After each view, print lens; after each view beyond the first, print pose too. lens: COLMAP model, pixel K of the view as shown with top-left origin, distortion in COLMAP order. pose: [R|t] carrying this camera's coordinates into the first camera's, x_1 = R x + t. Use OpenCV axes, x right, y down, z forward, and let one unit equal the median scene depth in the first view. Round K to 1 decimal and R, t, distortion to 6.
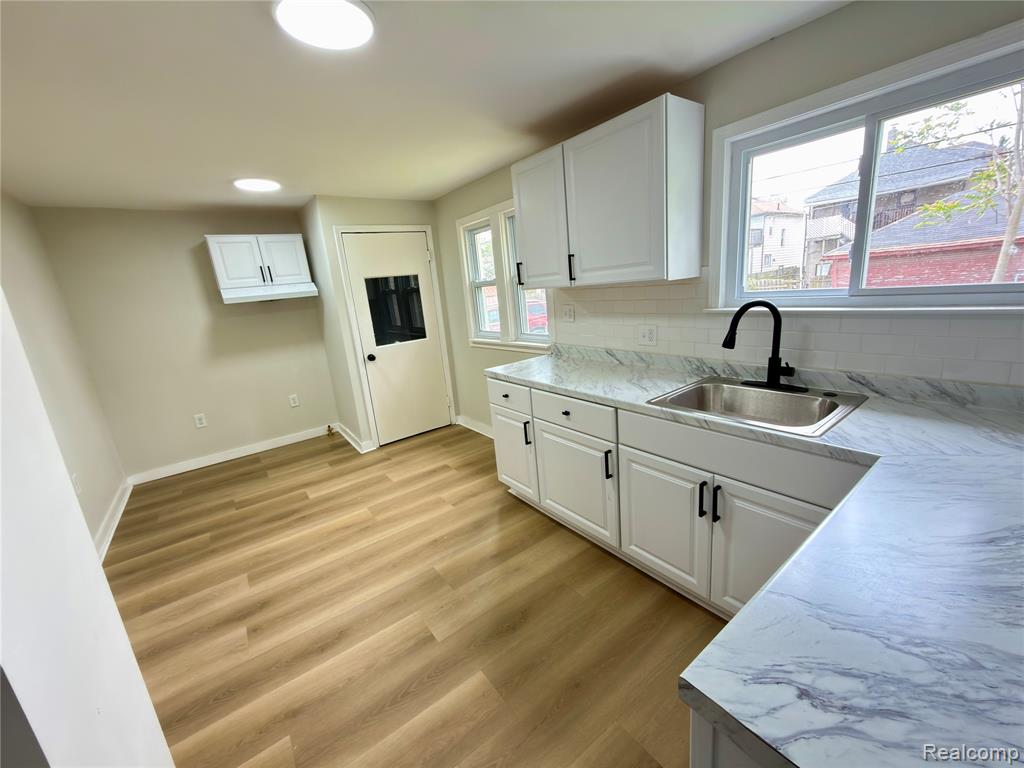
lens RADIAL K [[407.0, 0, 513.8], [0, 407.0, 384.9], [0, 0, 1]] dist [-0.006919, -0.000071]
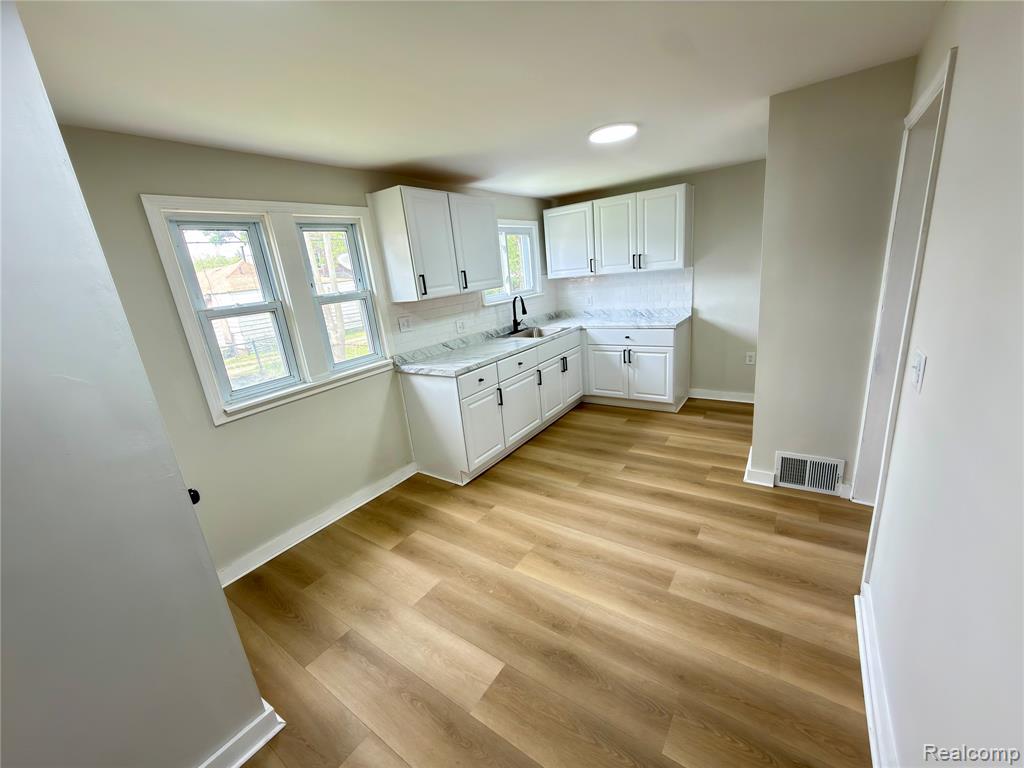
lens RADIAL K [[407.0, 0, 513.8], [0, 407.0, 384.9], [0, 0, 1]] dist [-0.006919, -0.000071]
pose [[-0.305400, -0.145284, 0.941076, -1.274387], [0.347843, 0.902972, 0.252284, -0.247667], [-0.886418, 0.404394, -0.225231, 1.278941]]
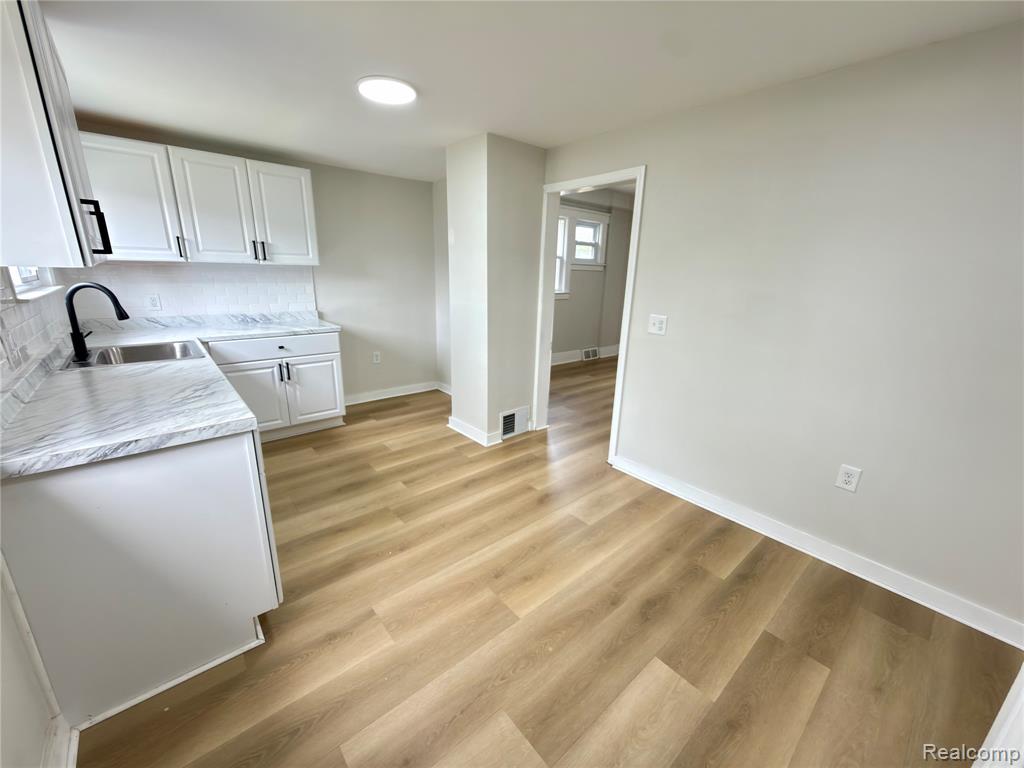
lens RADIAL K [[407.0, 0, 513.8], [0, 407.0, 384.9], [0, 0, 1]] dist [-0.006919, -0.000071]
pose [[-0.995419, 0.077563, -0.055895, -0.427827], [0.038786, 0.861998, 0.505425, -0.366894], [0.087384, 0.500942, -0.861058, 1.664889]]
